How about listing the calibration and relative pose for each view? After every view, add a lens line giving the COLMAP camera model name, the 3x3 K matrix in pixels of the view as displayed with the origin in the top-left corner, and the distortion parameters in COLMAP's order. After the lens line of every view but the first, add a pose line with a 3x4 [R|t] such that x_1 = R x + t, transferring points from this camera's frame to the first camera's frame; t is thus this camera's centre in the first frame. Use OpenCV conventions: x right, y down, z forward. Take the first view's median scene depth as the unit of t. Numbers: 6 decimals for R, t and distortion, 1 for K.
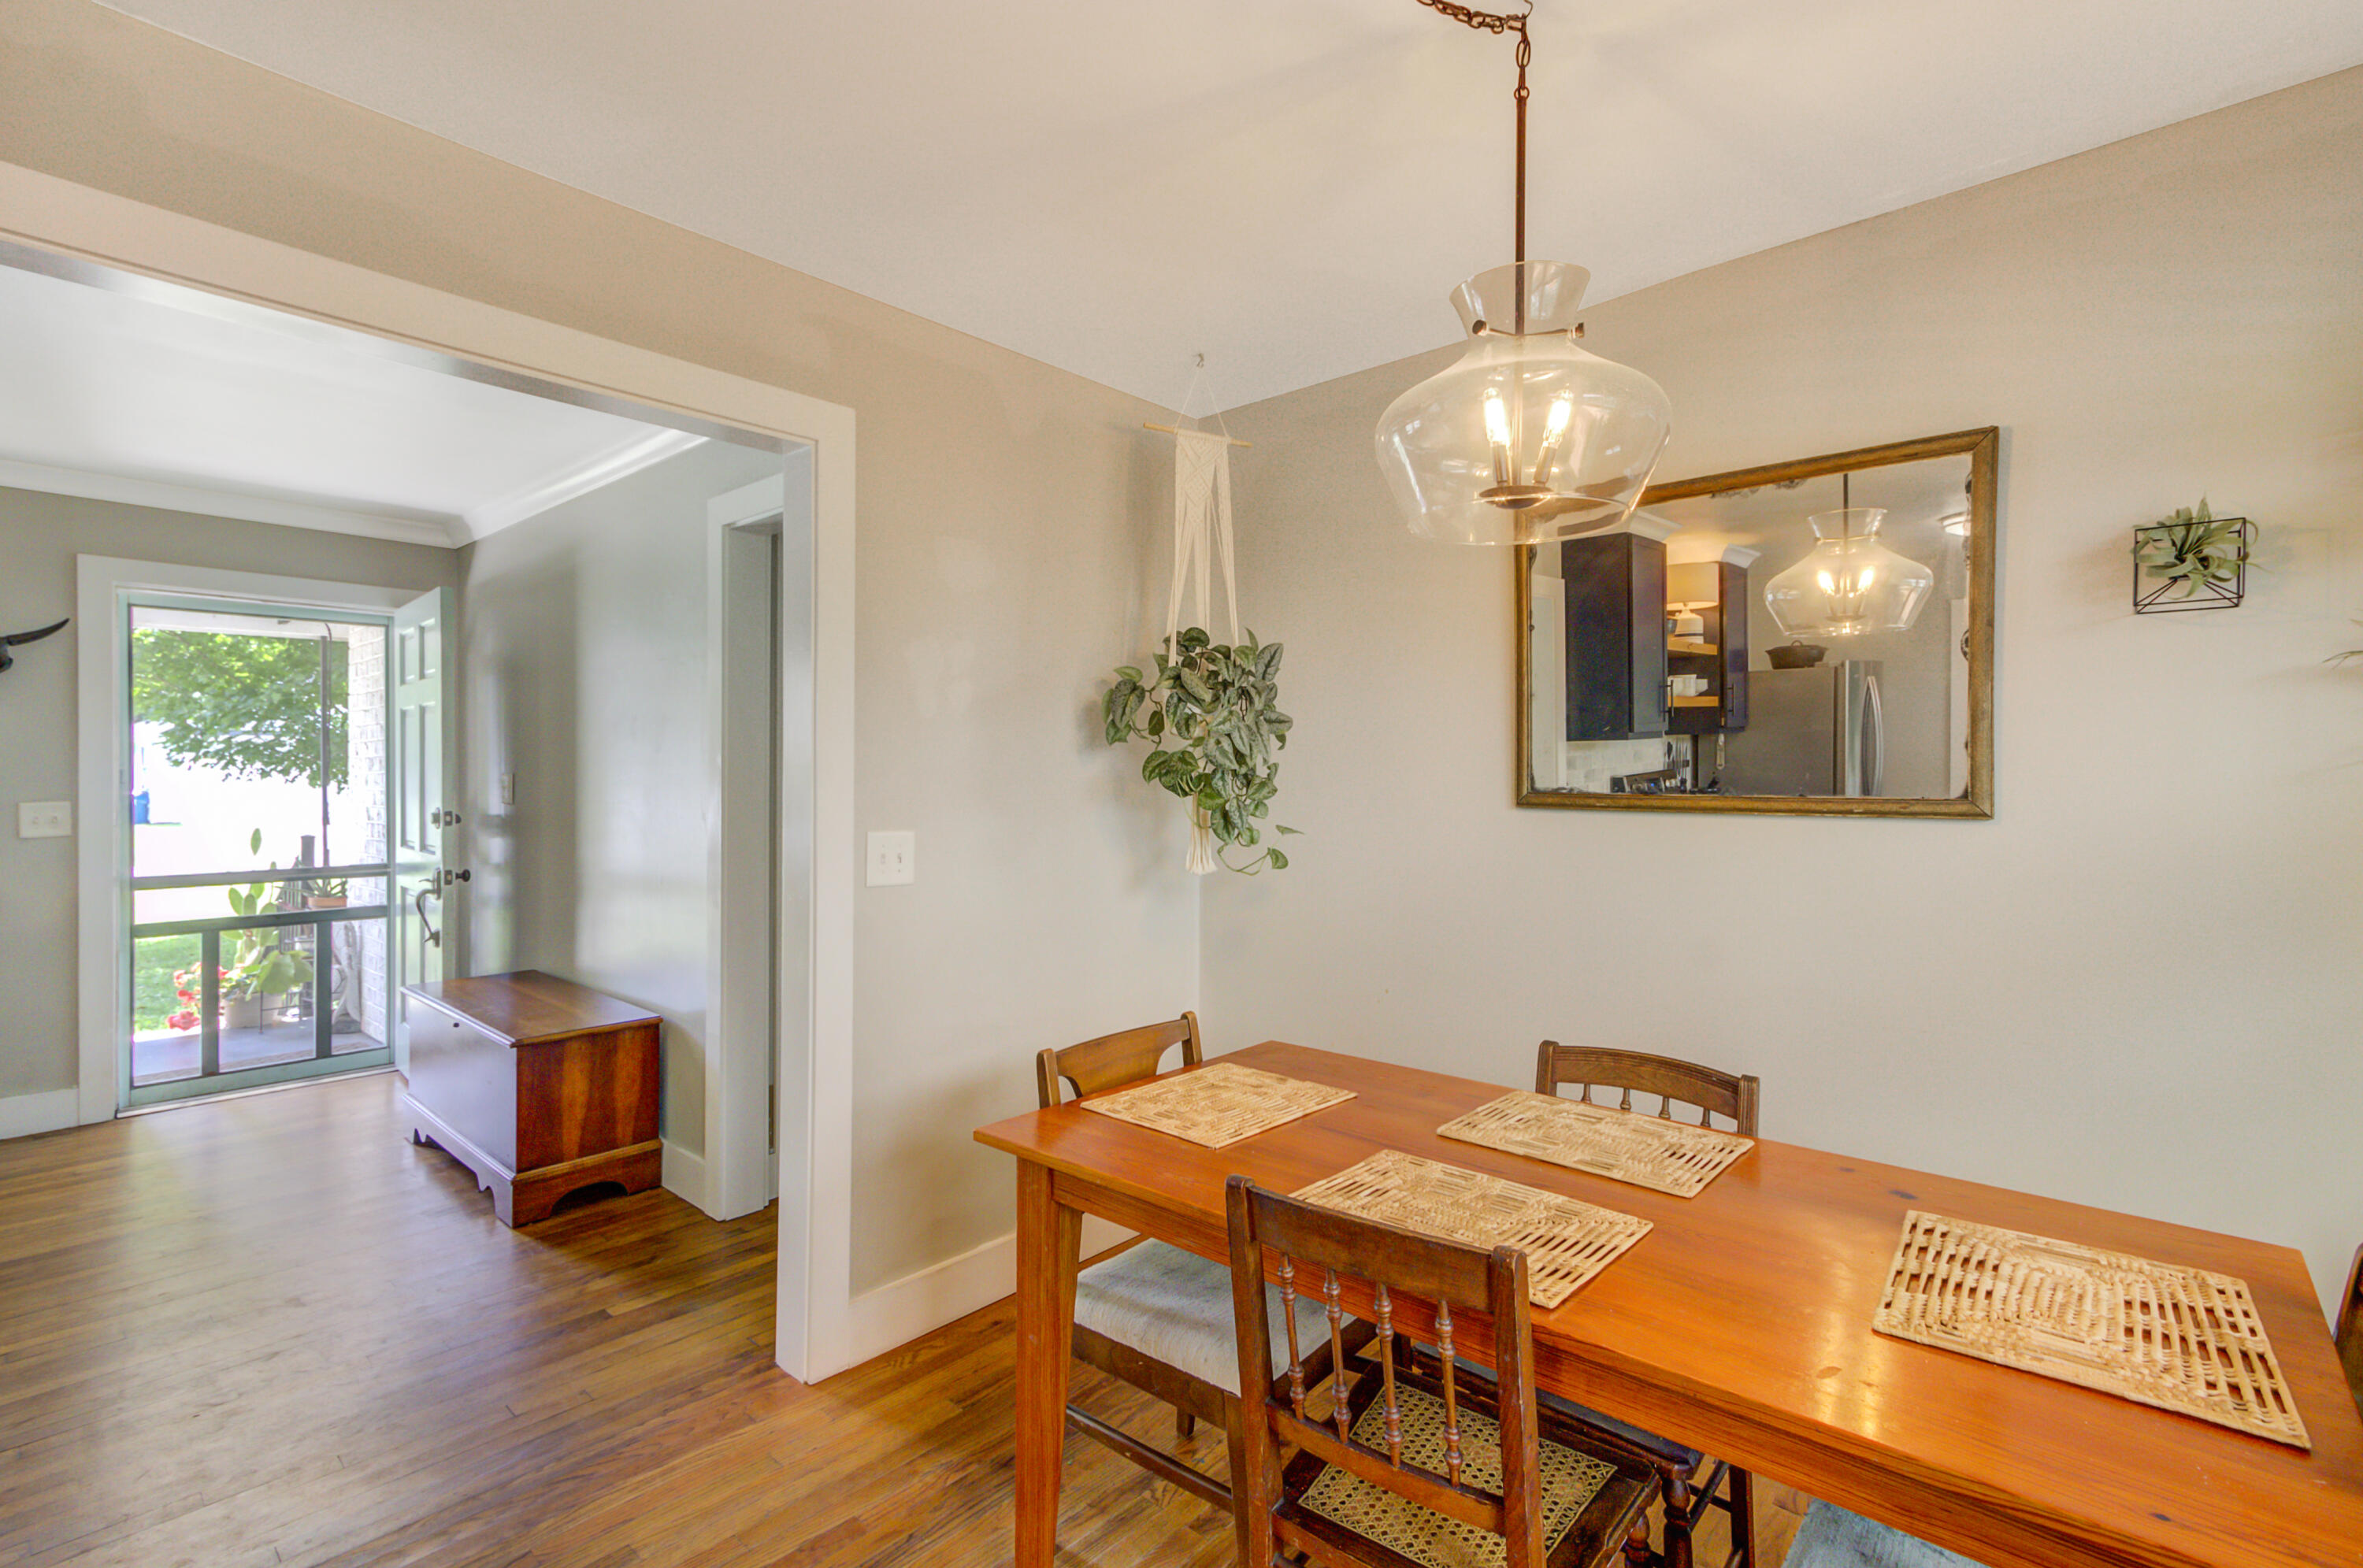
lens RADIAL K [[1098.8, 0, 1181.5], [0, 1098.8, 784.0], [0, 0, 1]] dist [0.017432, 0.000268]
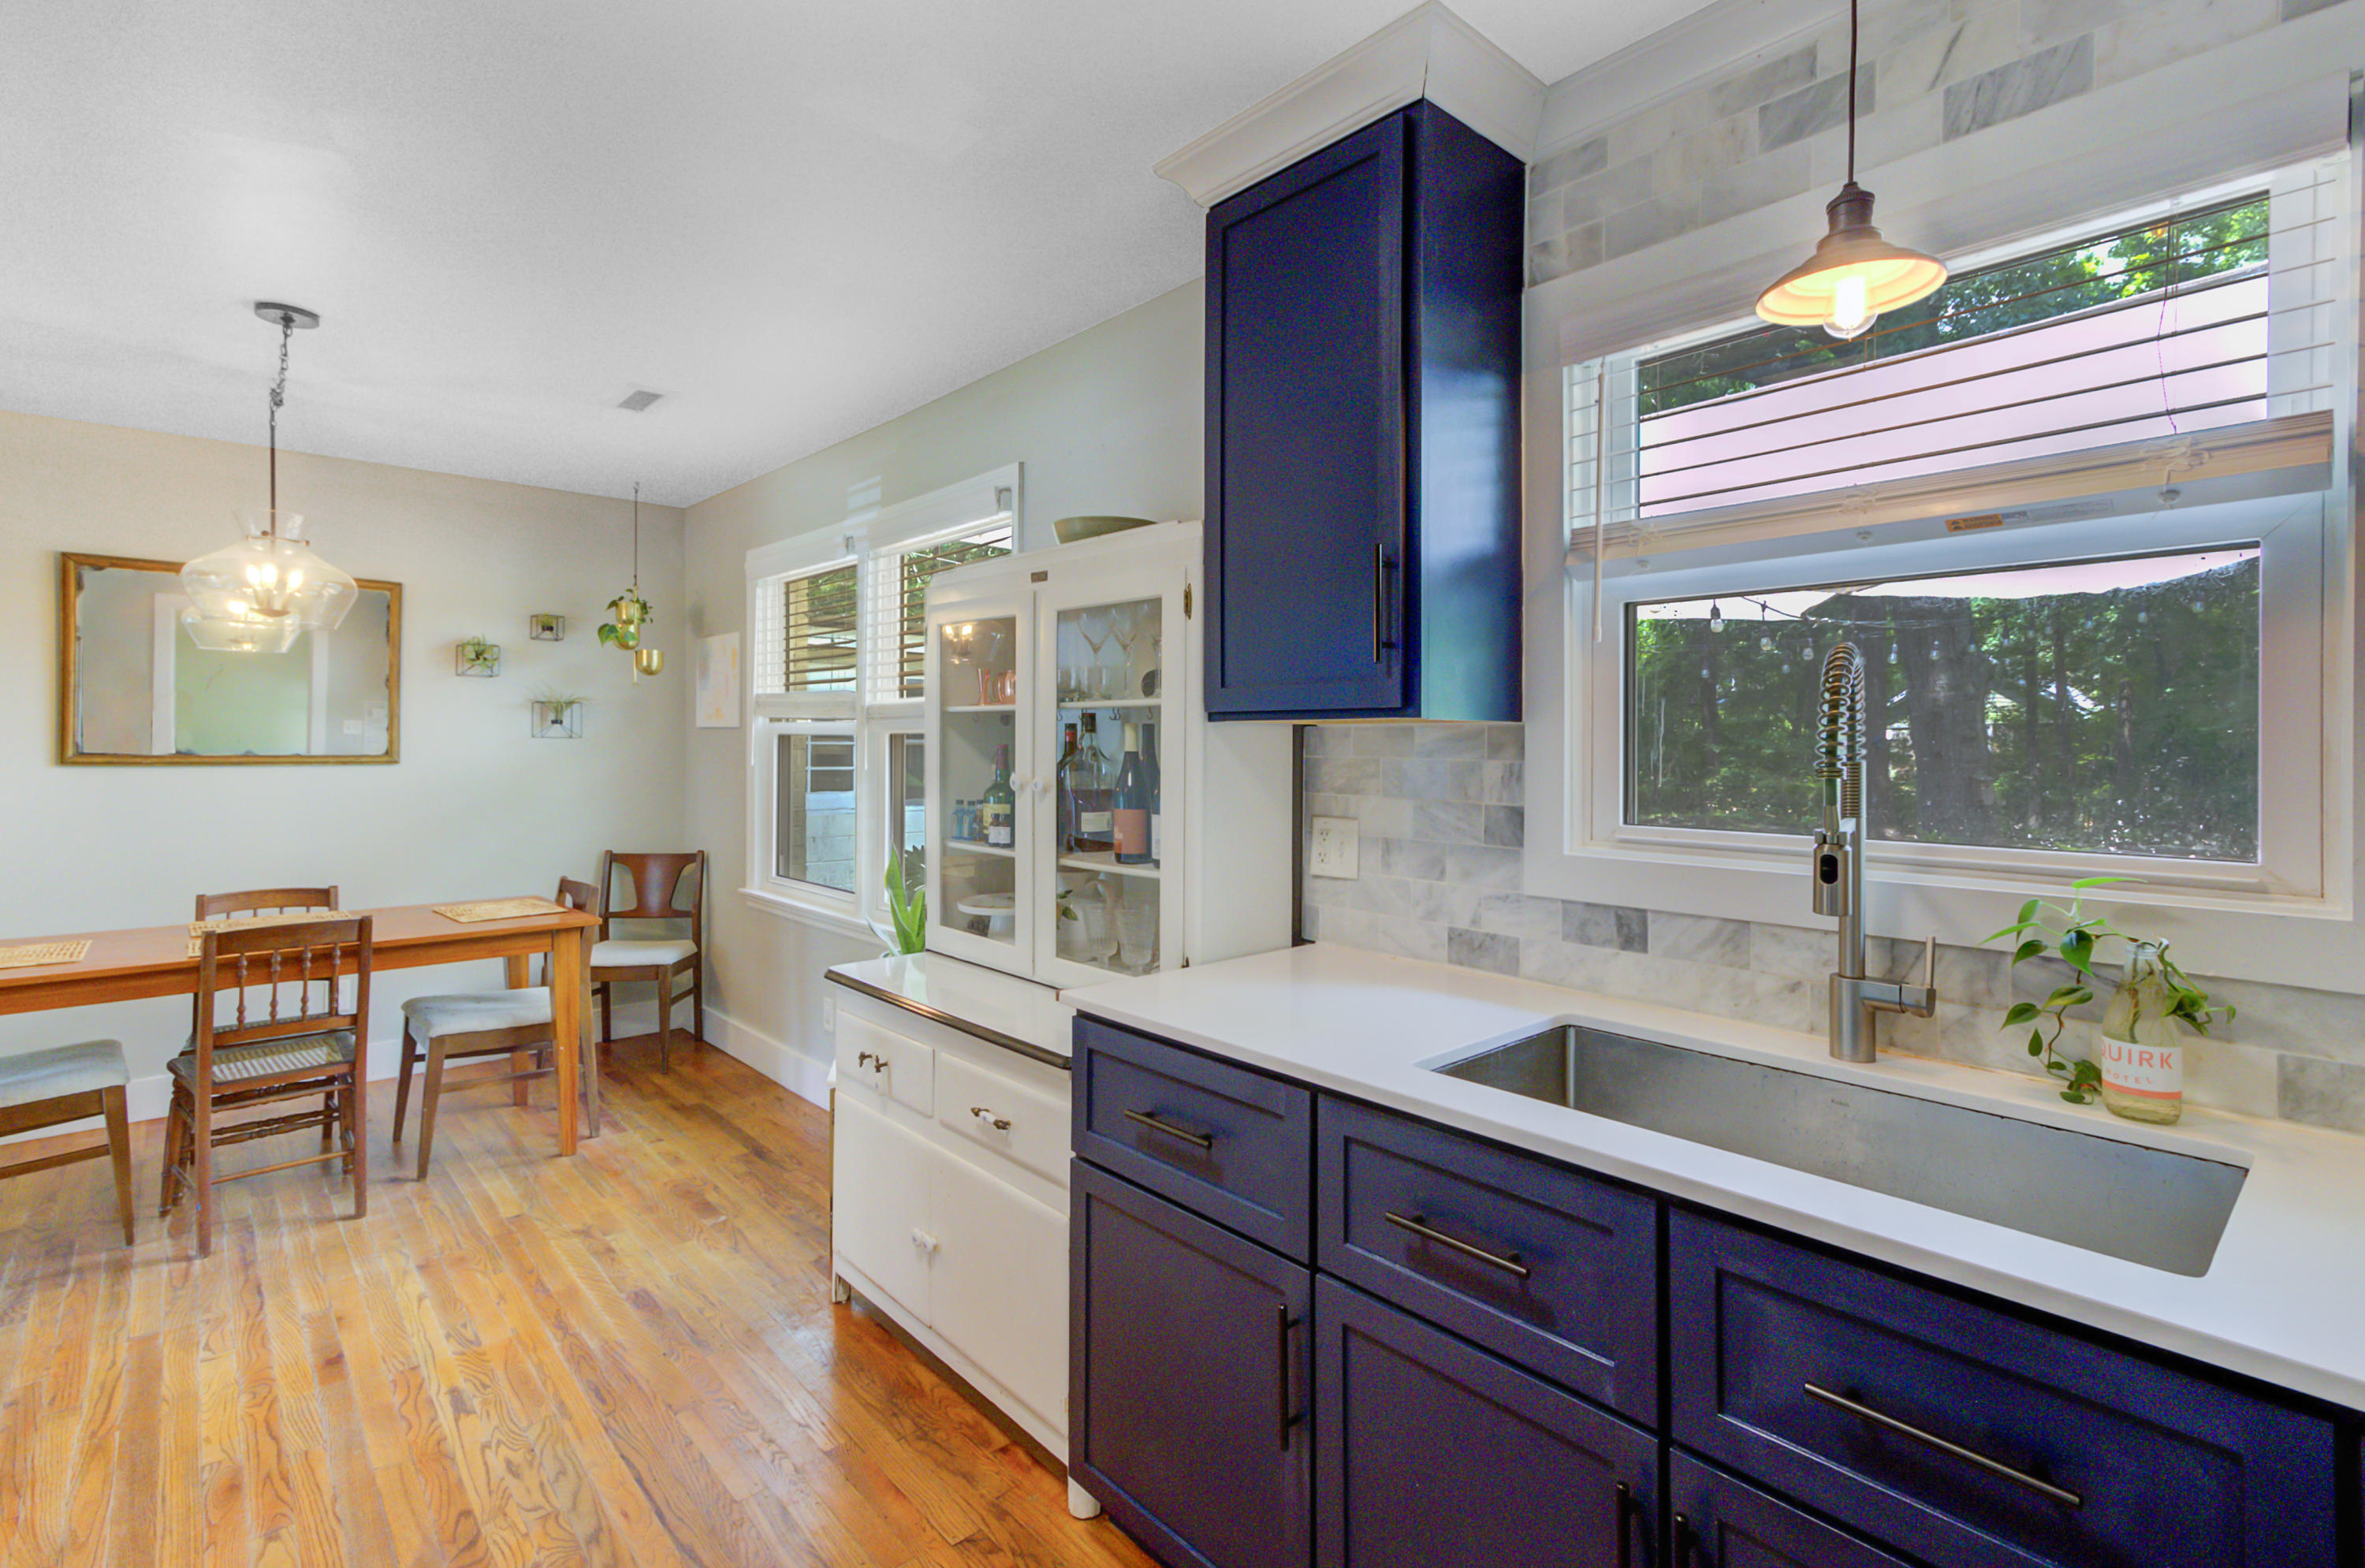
lens RADIAL K [[1092.8, 0, 1180.5], [0, 1092.8, 755.9], [0, 0, 1]] dist [0.014801, 0.001022]
pose [[0.094714, -0.008962, 0.995464, -0.901708], [0.000636, 0.999960, 0.008942, -0.001502], [-0.995504, -0.000214, 0.094716, -0.510562]]
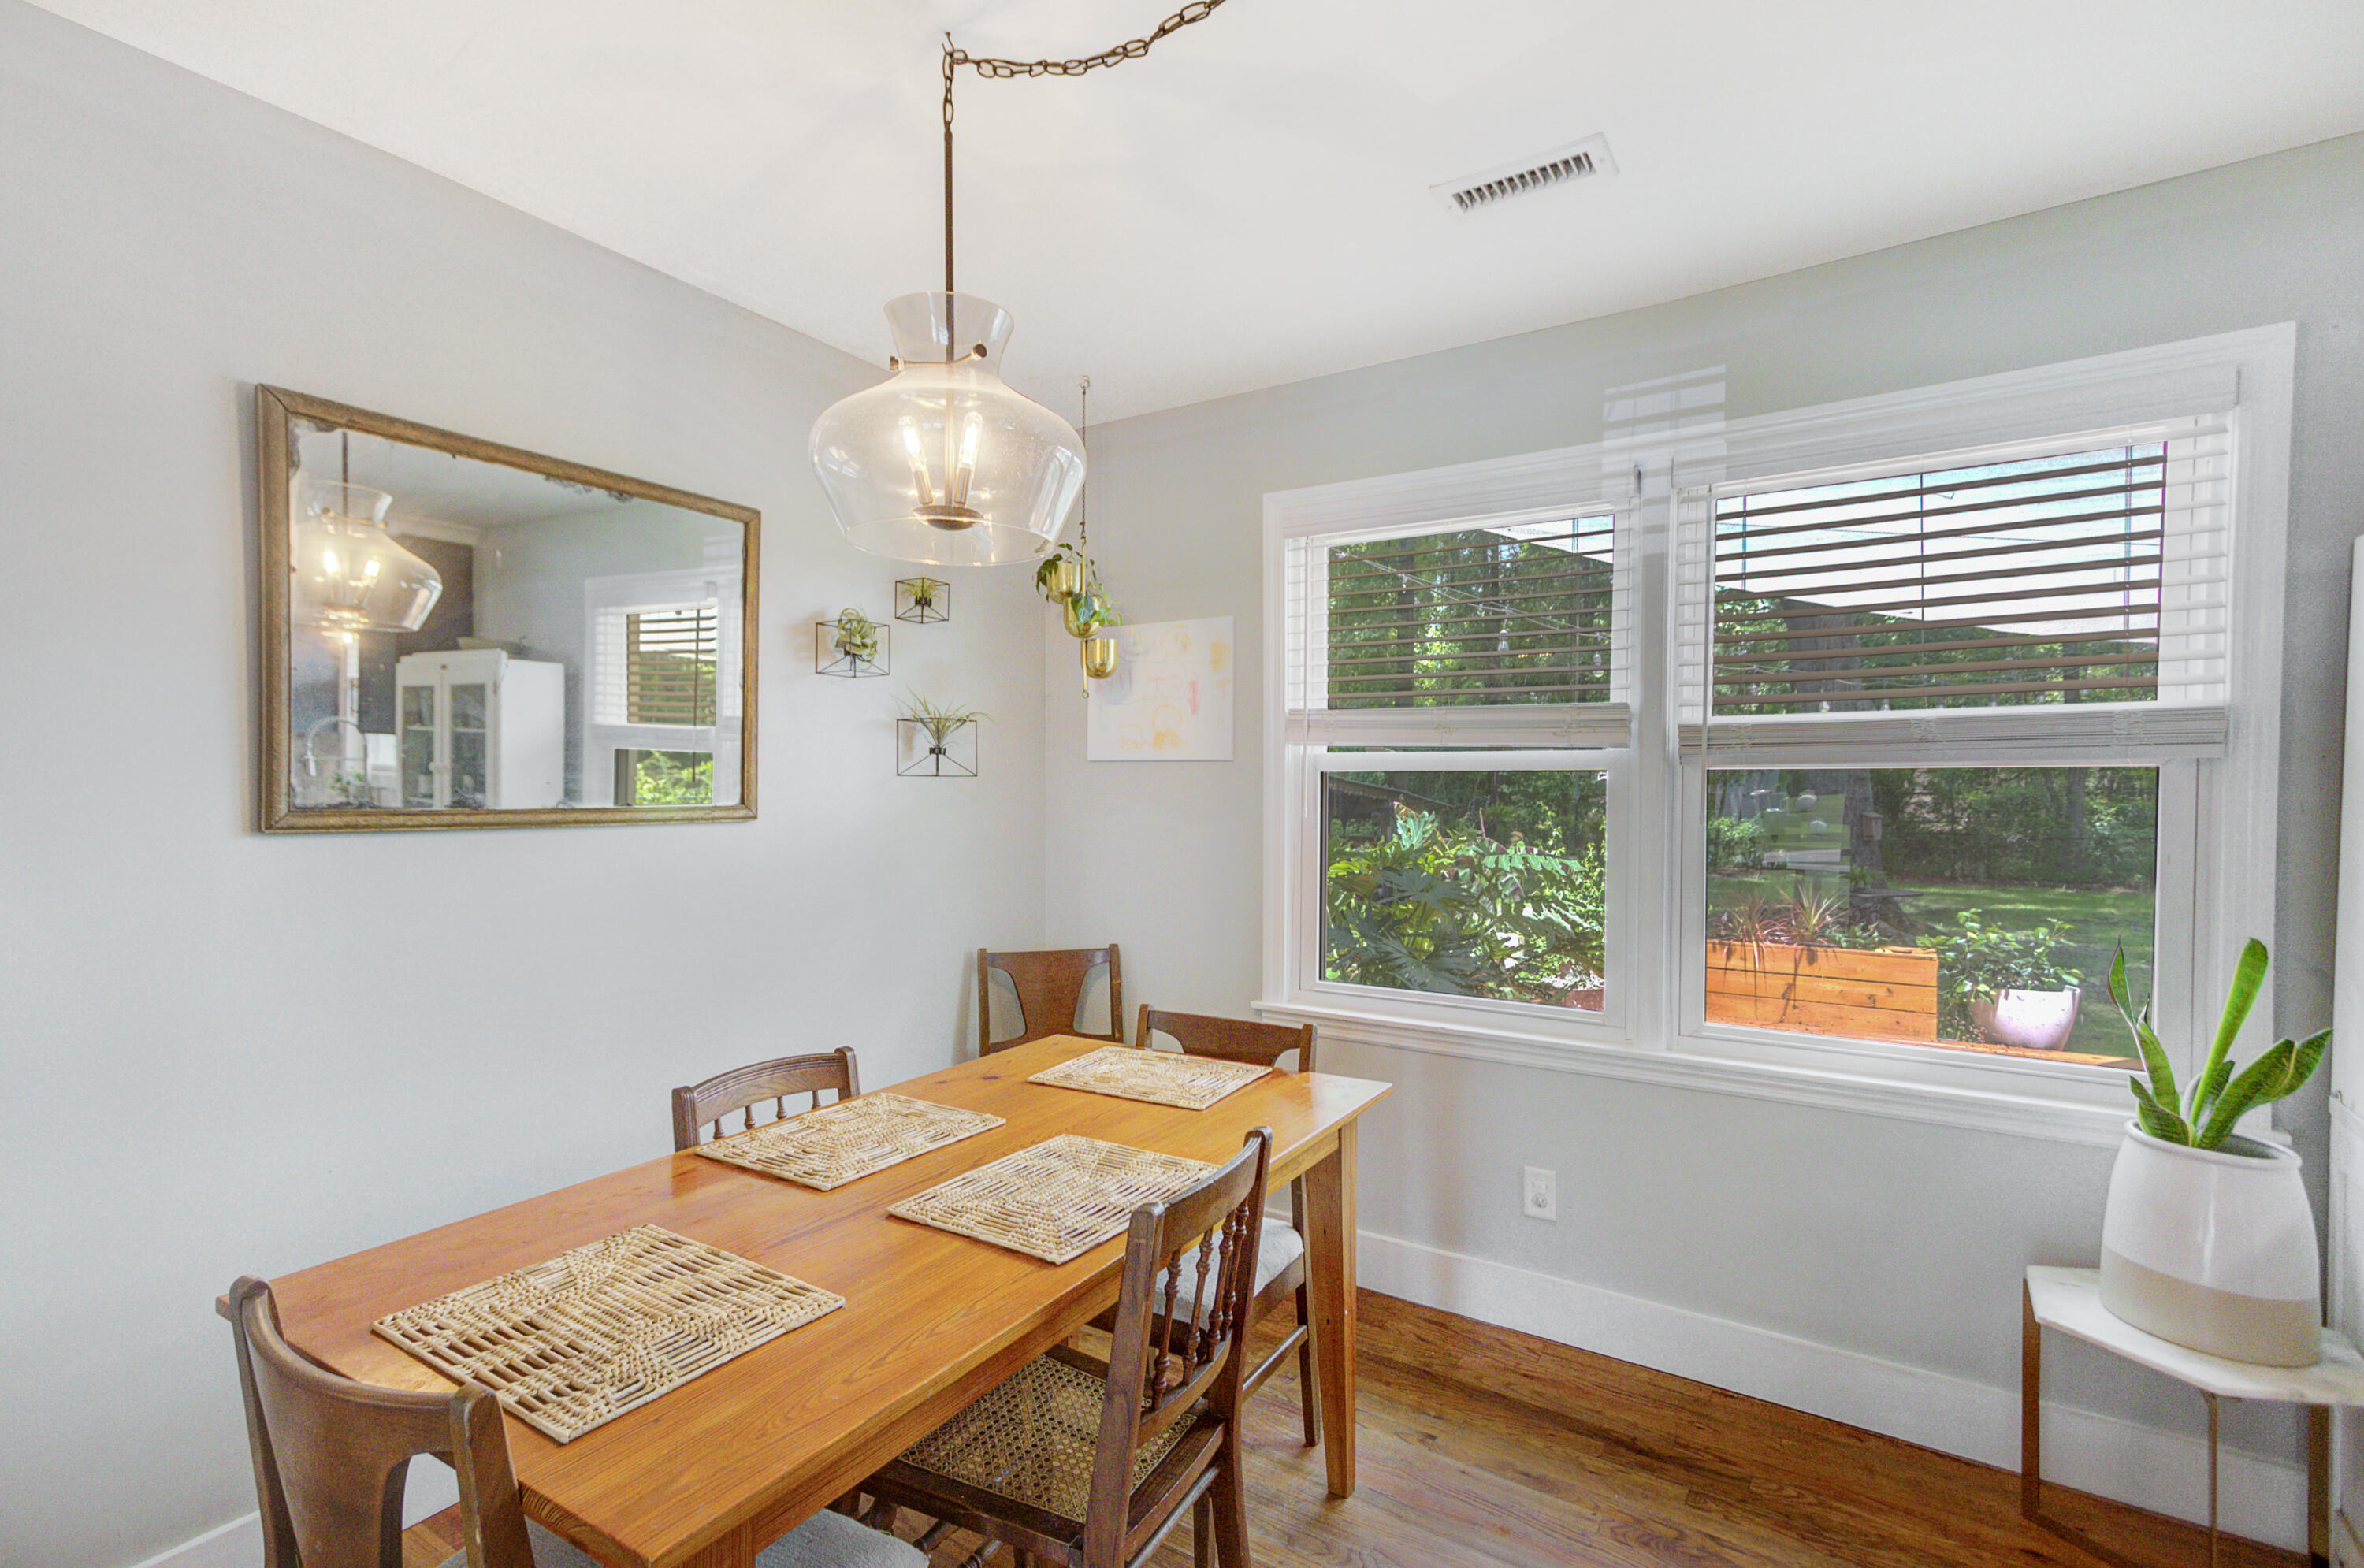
lens RADIAL K [[1106.4, 0, 1137.4], [0, 1106.4, 814.6], [0, 0, 1]] dist [0.042234, 0.000304]
pose [[-0.148034, -0.026426, 0.988629, -0.426919], [0.004775, 0.999612, 0.027435, -0.005831], [-0.988971, 0.008782, -0.147850, 0.547300]]
